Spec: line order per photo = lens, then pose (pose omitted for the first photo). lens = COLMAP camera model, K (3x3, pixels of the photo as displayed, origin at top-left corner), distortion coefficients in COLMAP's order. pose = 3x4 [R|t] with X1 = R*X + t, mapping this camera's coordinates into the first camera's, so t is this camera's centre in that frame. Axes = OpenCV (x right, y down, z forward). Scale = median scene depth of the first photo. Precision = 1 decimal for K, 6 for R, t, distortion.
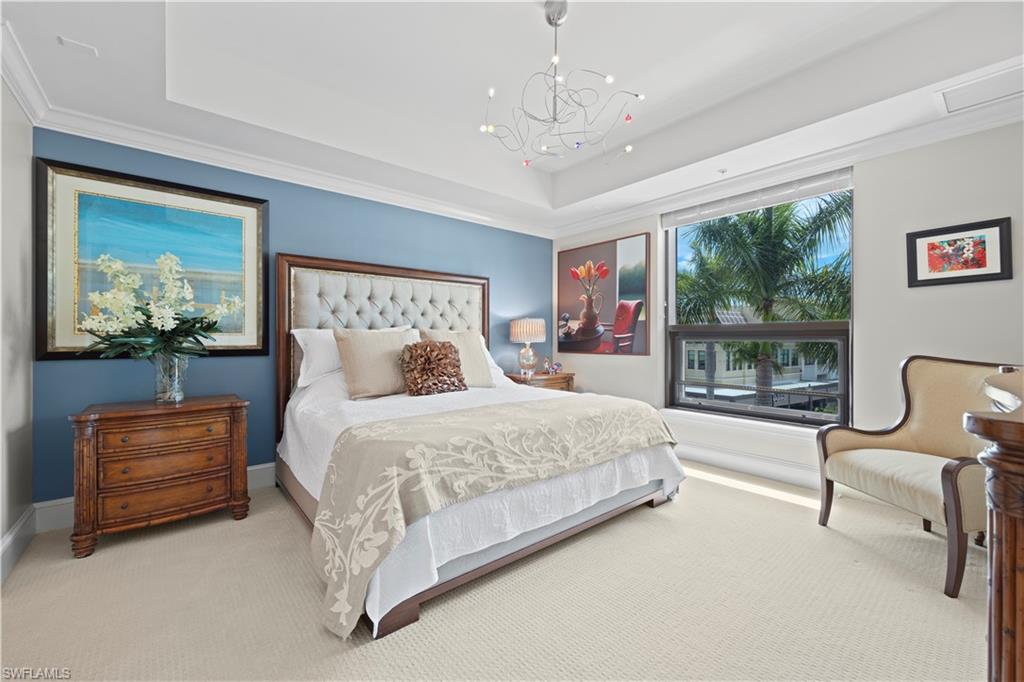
lens RADIAL K [[409.4, 0, 509.5], [0, 409.4, 334.4], [0, 0, 1]] dist [-0.004242, -0.000125]
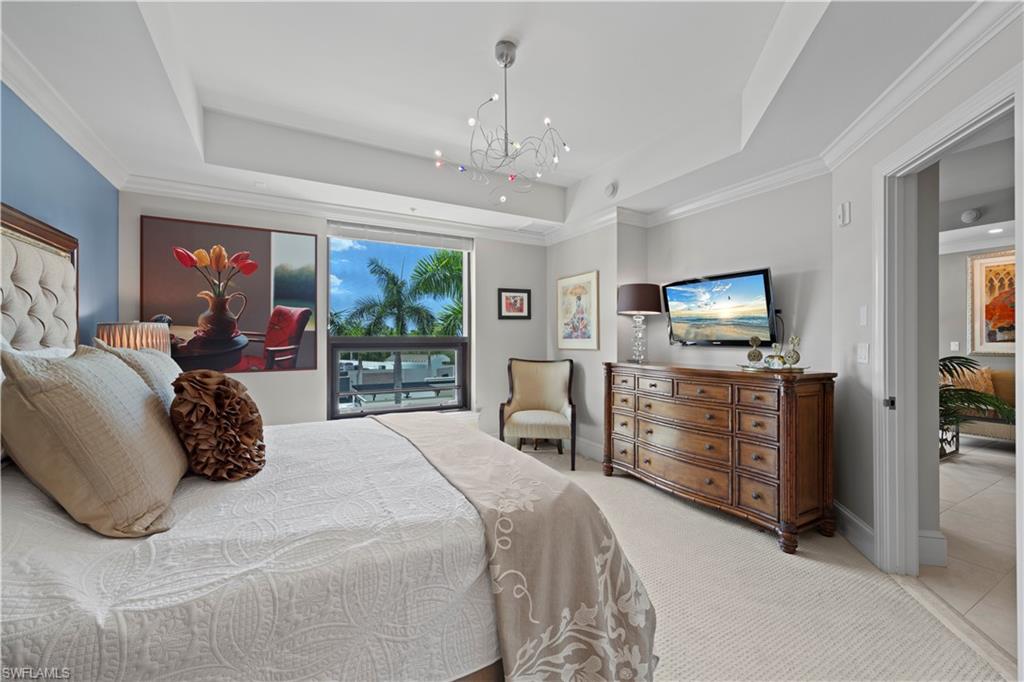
lens RADIAL K [[409.4, 0, 514.0], [0, 409.4, 345.2], [0, 0, 1]] dist [-0.004242, -0.000125]
pose [[0.191371, -0.004561, 0.981507, -0.469035], [-0.003227, 0.999981, 0.005276, -0.009043], [-0.981512, -0.004177, 0.191353, 0.386079]]
